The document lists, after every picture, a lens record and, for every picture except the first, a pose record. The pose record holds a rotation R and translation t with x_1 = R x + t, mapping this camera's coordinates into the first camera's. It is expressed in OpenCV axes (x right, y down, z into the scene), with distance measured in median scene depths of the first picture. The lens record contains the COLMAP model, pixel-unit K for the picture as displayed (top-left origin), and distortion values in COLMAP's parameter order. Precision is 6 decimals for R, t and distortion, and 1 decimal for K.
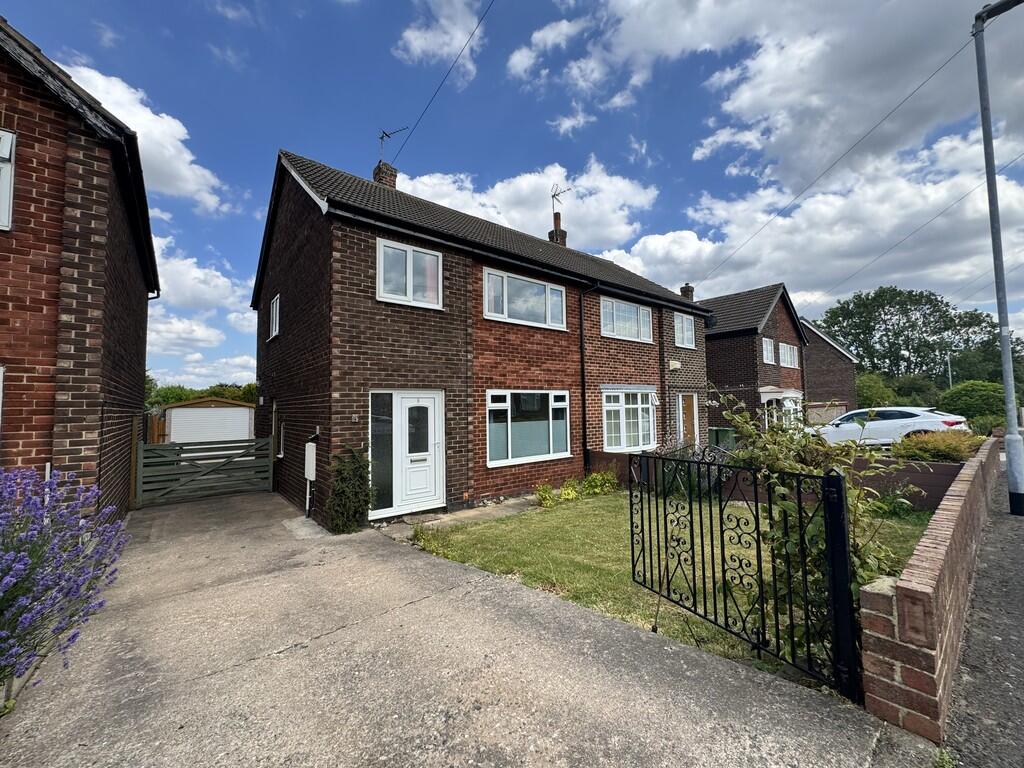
lens RADIAL K [[409.4, 0, 515.0], [0, 409.4, 378.3], [0, 0, 1]] dist [-0.002193, -0.000089]
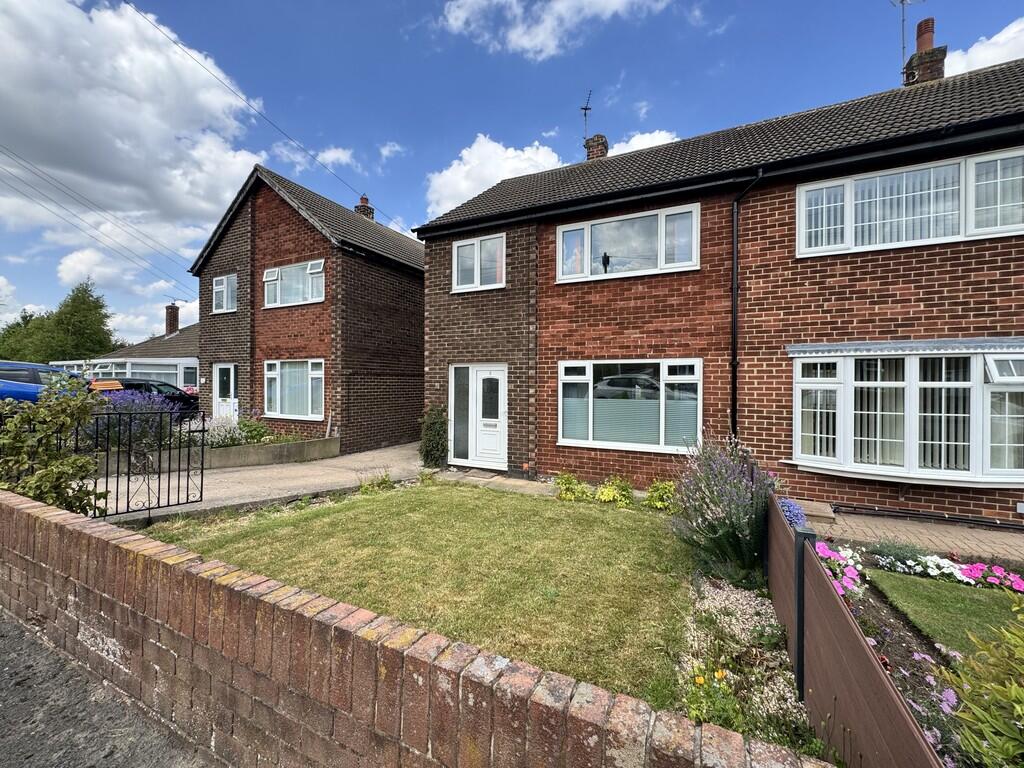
lens RADIAL K [[409.4, 0, 515.3], [0, 409.4, 386.9], [0, 0, 1]] dist [-0.002193, -0.000089]
pose [[0.416710, 0.019332, -0.908834, 0.728587], [0.042070, 0.998293, 0.040524, 0.043933], [0.908065, -0.055121, 0.415186, 0.521599]]
